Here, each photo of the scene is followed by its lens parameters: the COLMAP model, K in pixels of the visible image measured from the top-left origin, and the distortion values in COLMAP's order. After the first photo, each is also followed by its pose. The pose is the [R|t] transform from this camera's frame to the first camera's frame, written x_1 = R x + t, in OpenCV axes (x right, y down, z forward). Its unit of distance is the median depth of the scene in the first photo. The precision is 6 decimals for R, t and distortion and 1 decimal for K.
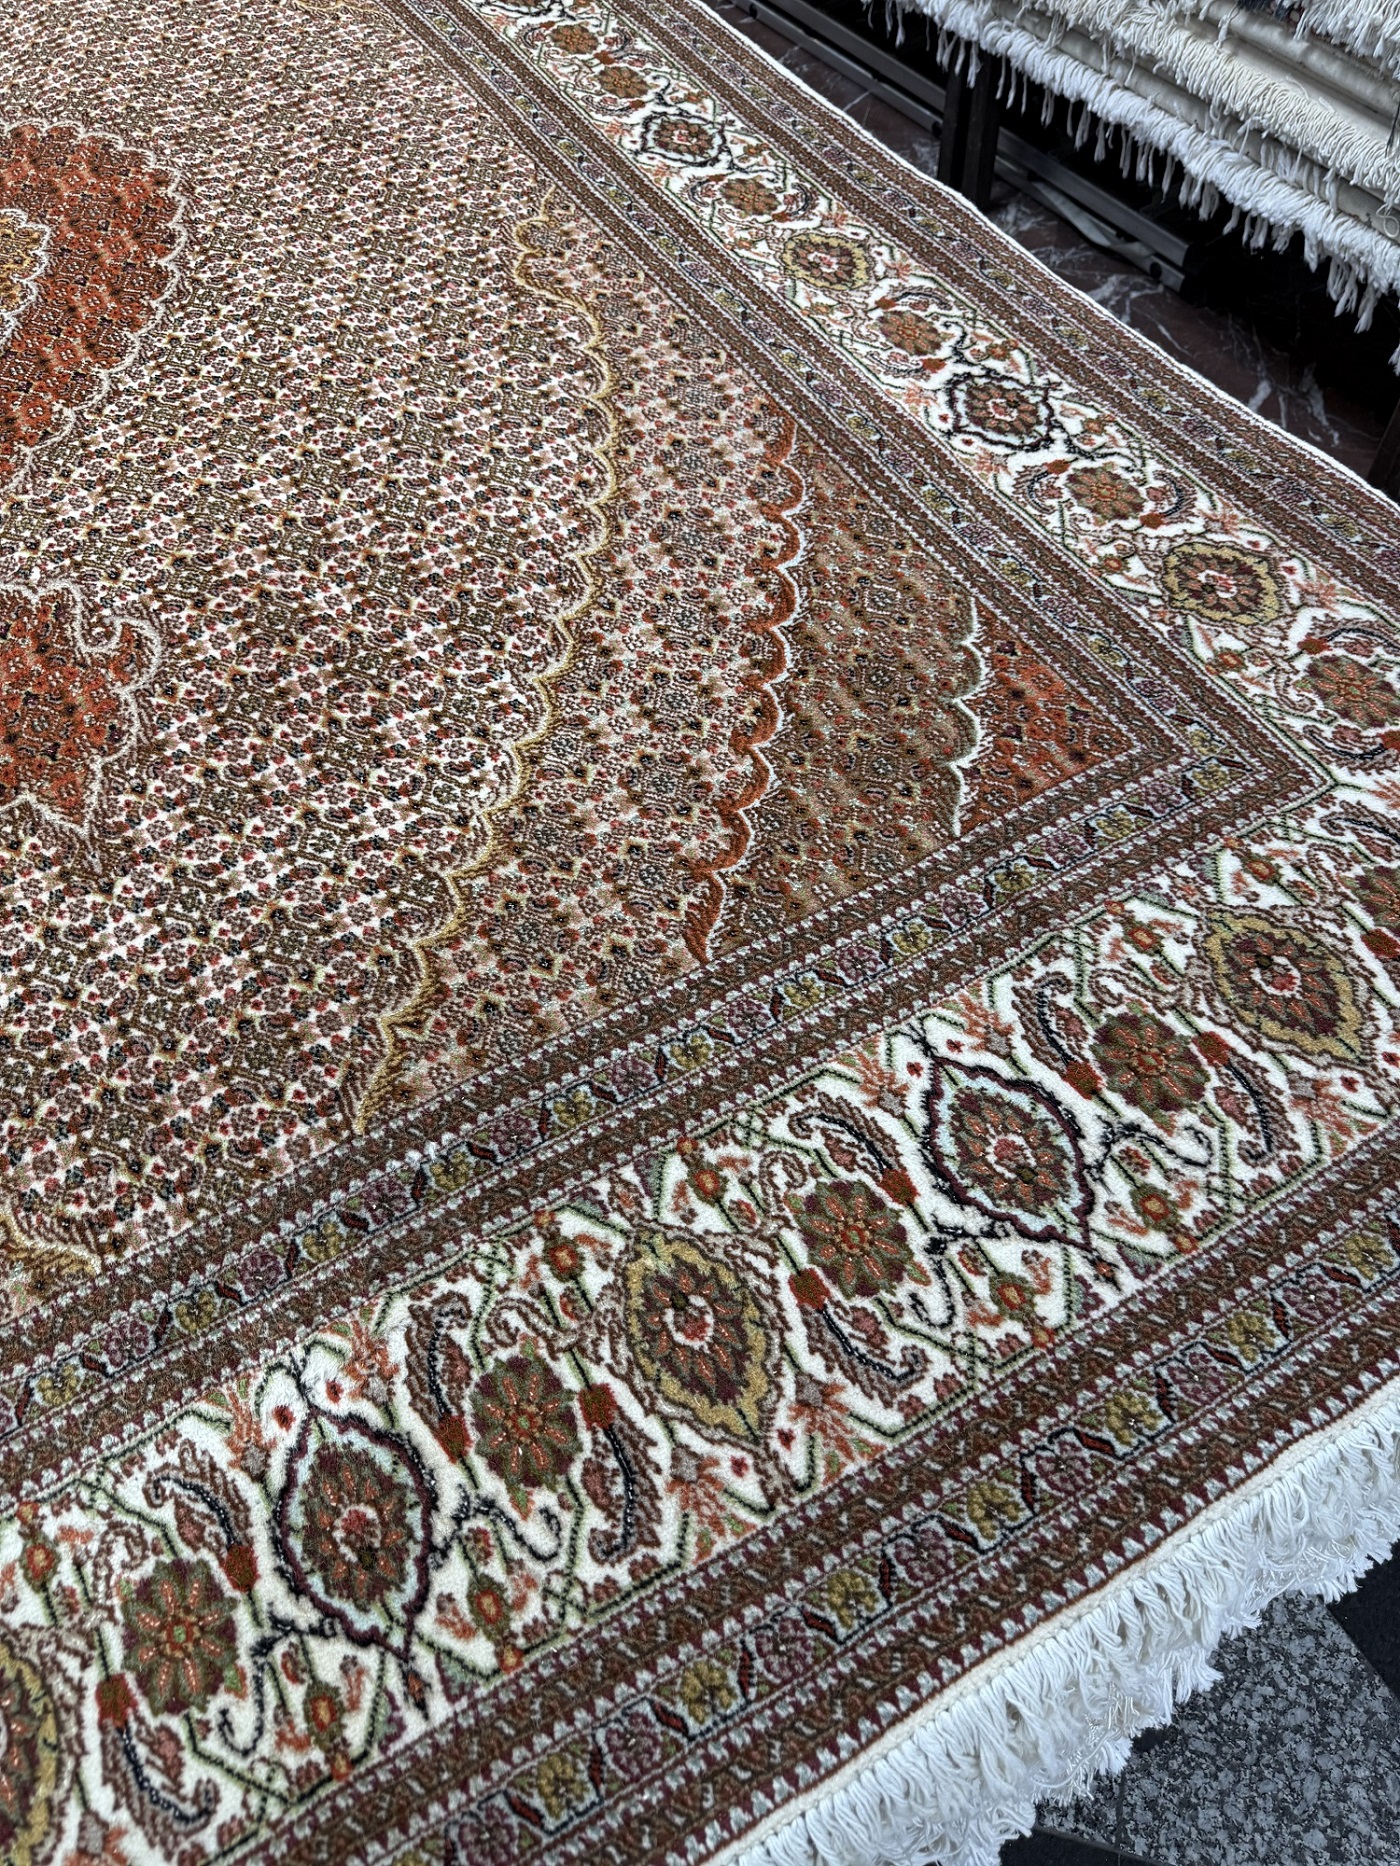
lens RADIAL K [[1268.3, 0, 671.3], [0, 1268.3, 952.2], [0, 0, 1]] dist [0.159850, -0.327750]
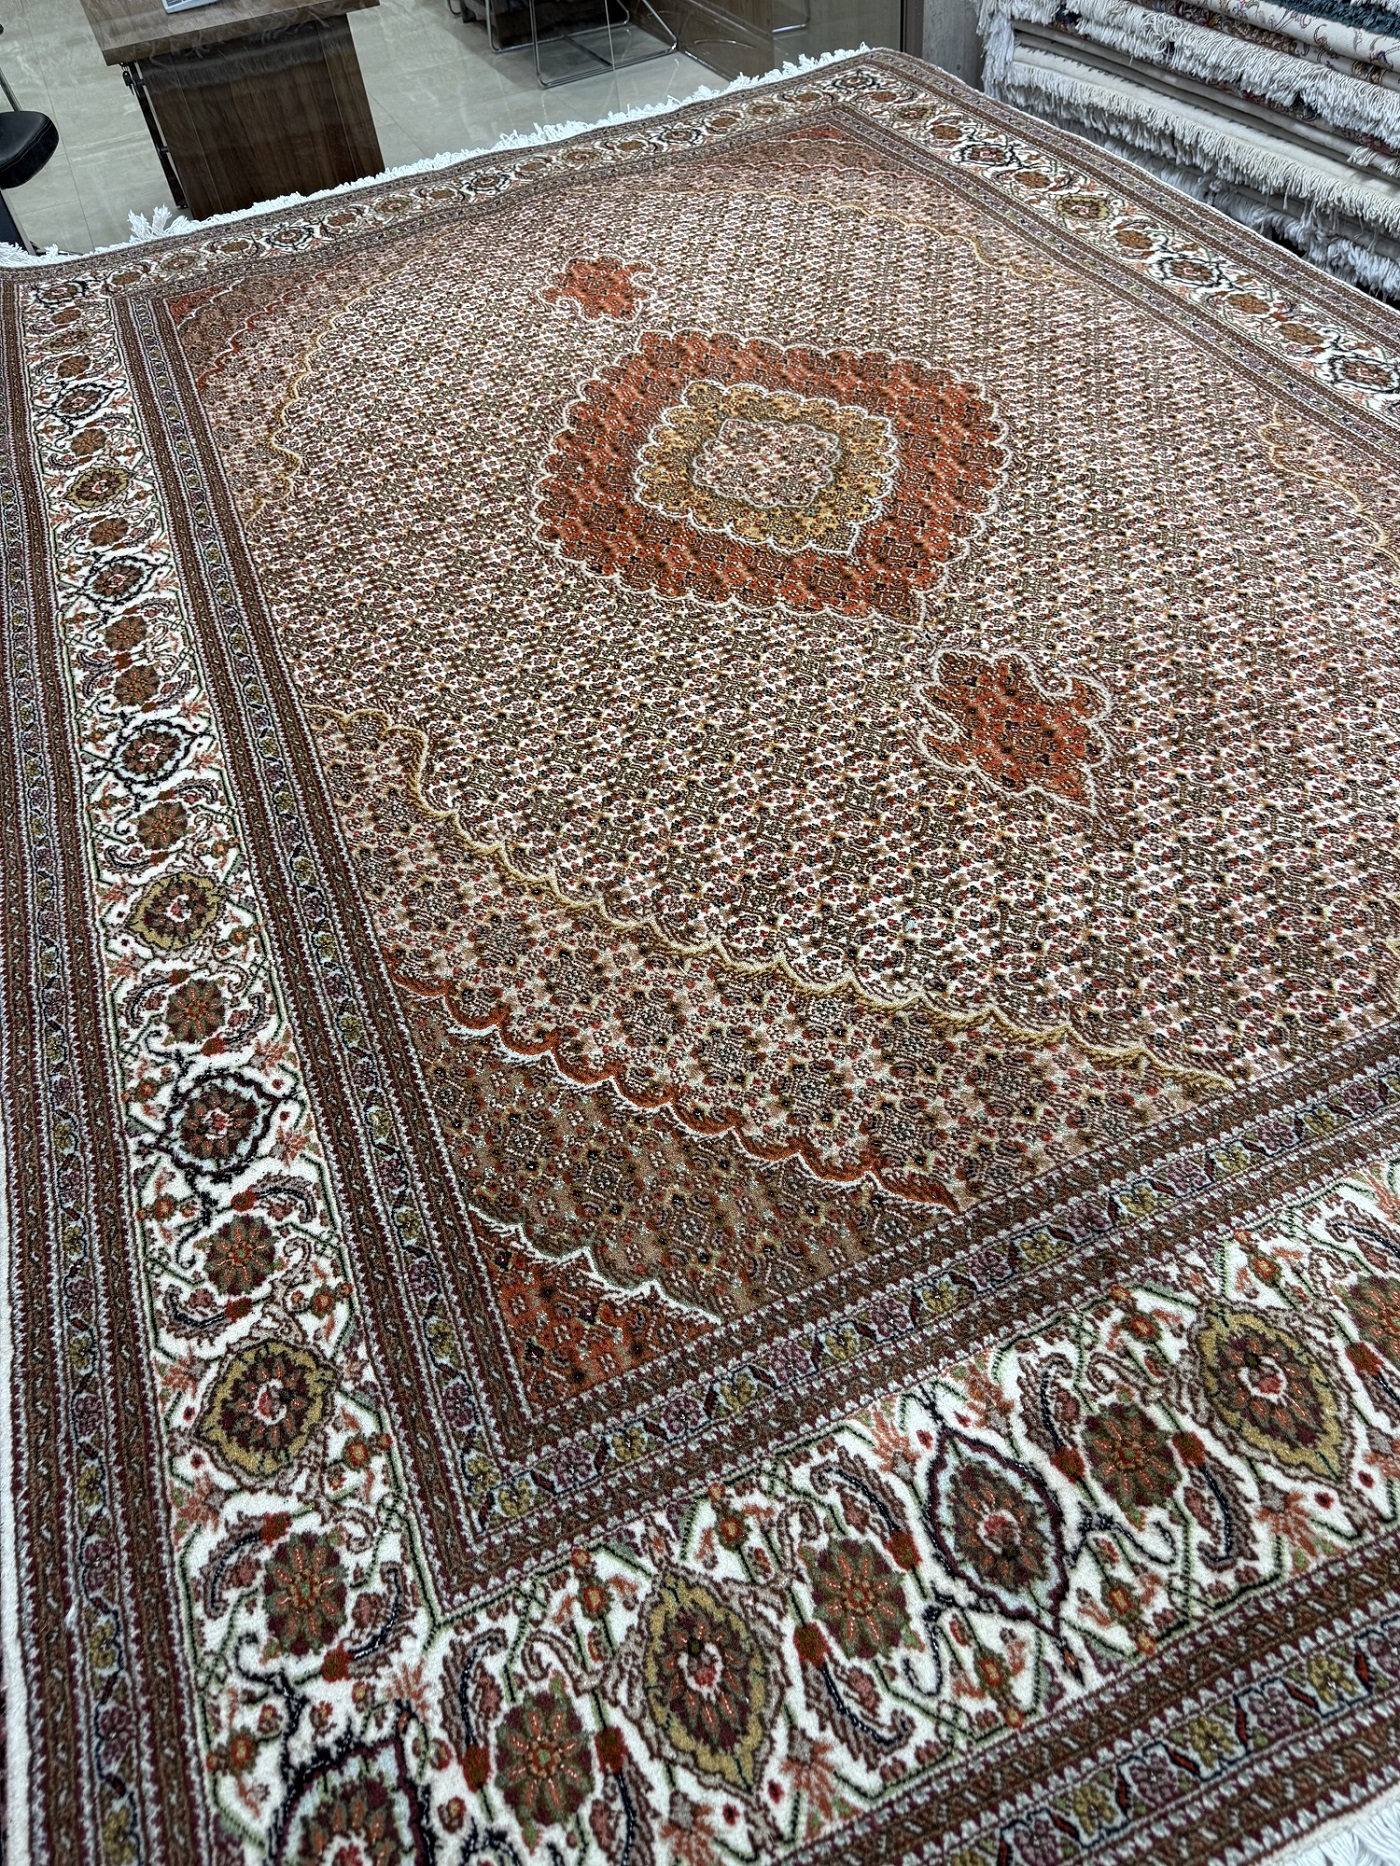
lens RADIAL K [[1277.2, 0, 679.1], [0, 1277.2, 955.6], [0, 0, 1]] dist [0.017836, -0.027640]
pose [[0.990593, 0.076386, -0.113533, -0.763395], [-0.093790, 0.983158, -0.156857, 0.325444], [0.099639, 0.166030, 0.981074, -0.357328]]
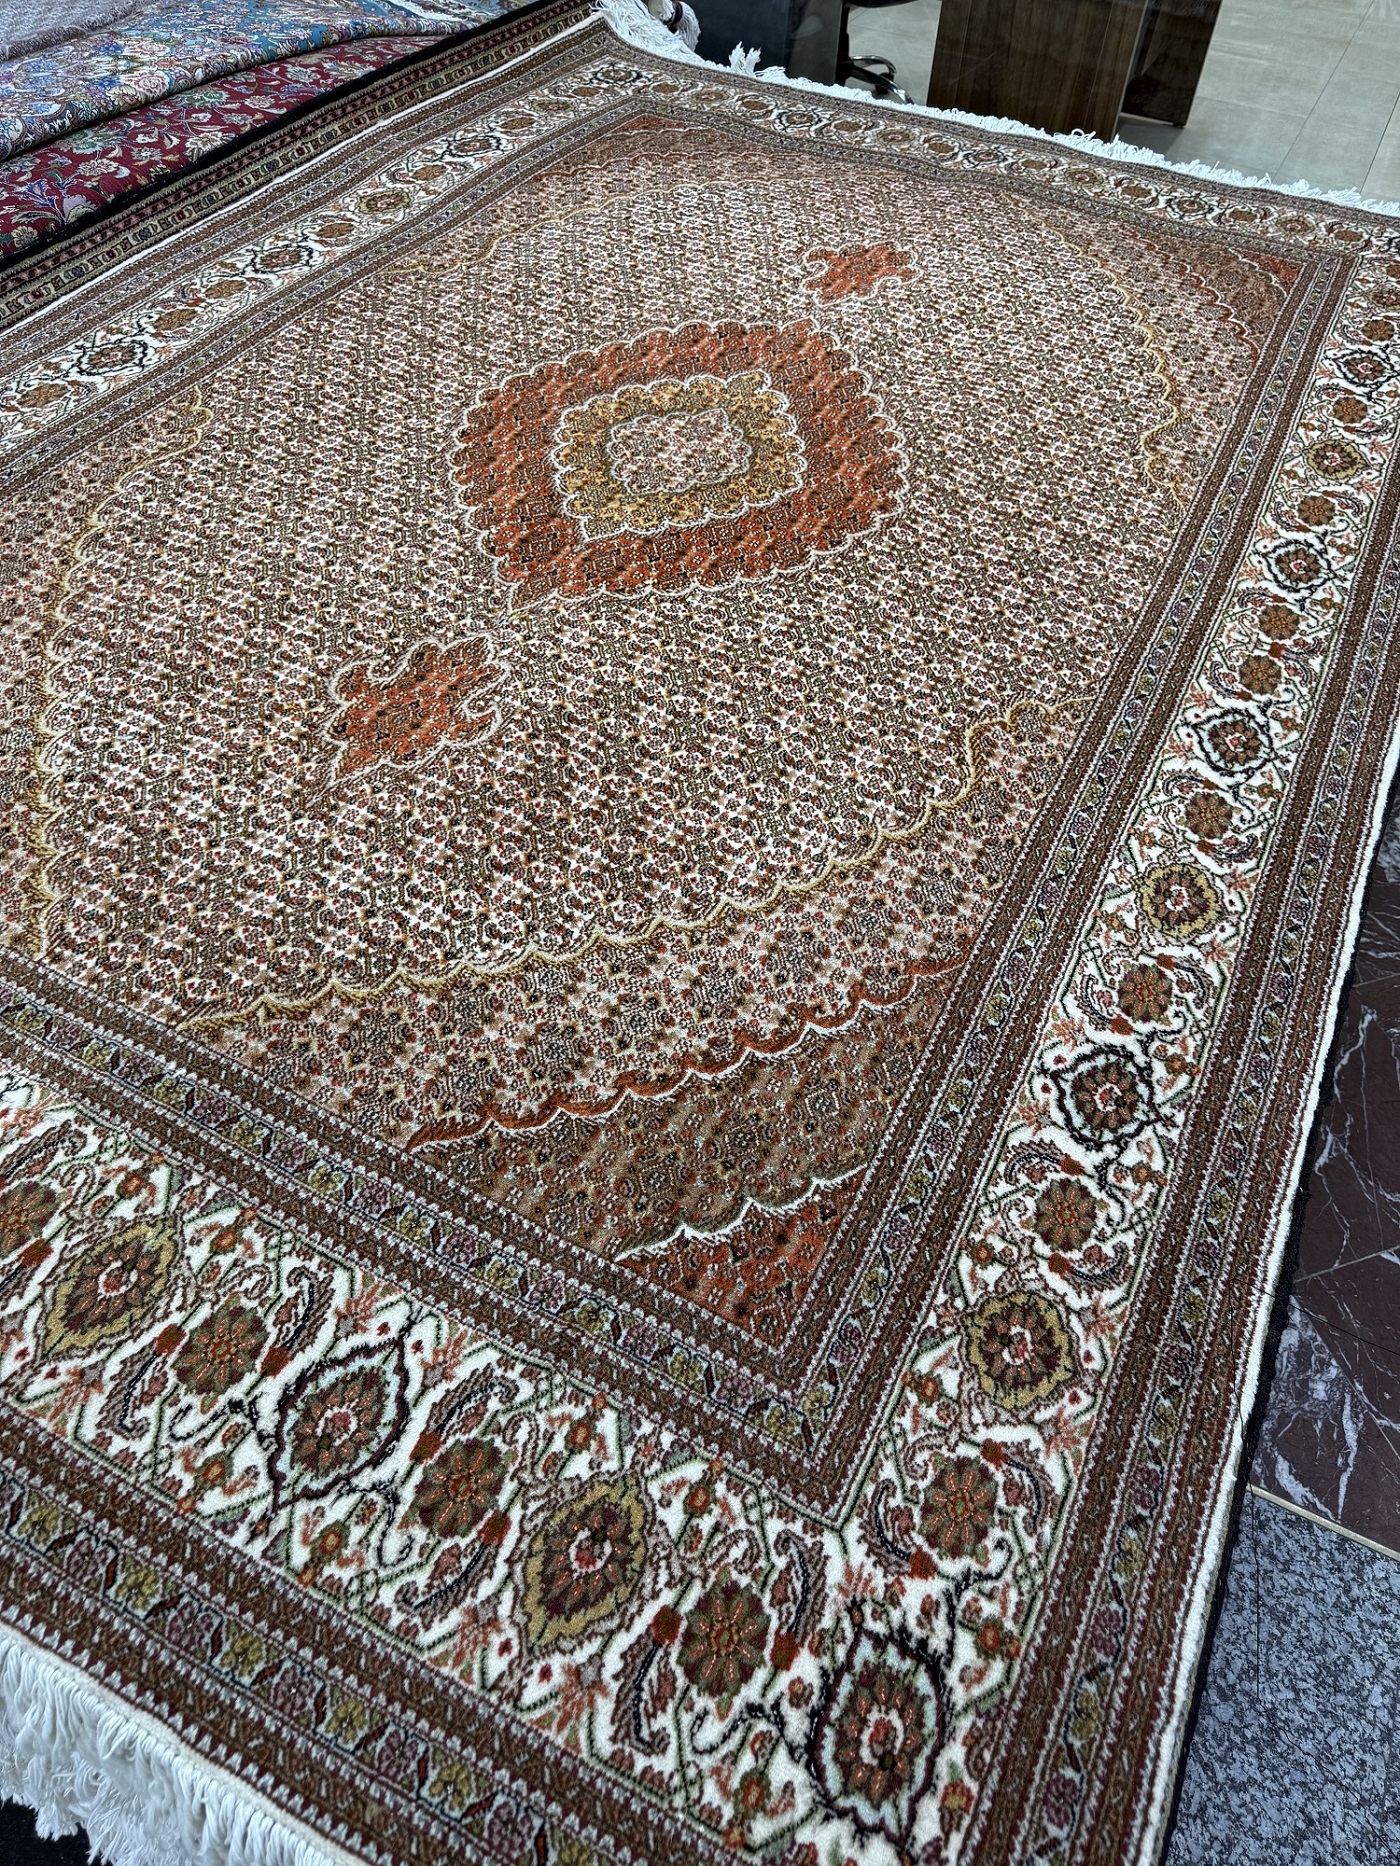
lens RADIAL K [[1298.0, 0, 700.0], [0, 1298.0, 933.0], [0, 0, 1]] dist [0.028004, -0.043536]
pose [[0.543181, 0.693947, -0.472642, 0.626076], [-0.757870, 0.647516, 0.079725, -0.444284], [0.361368, 0.314897, 0.877641, -0.097945]]
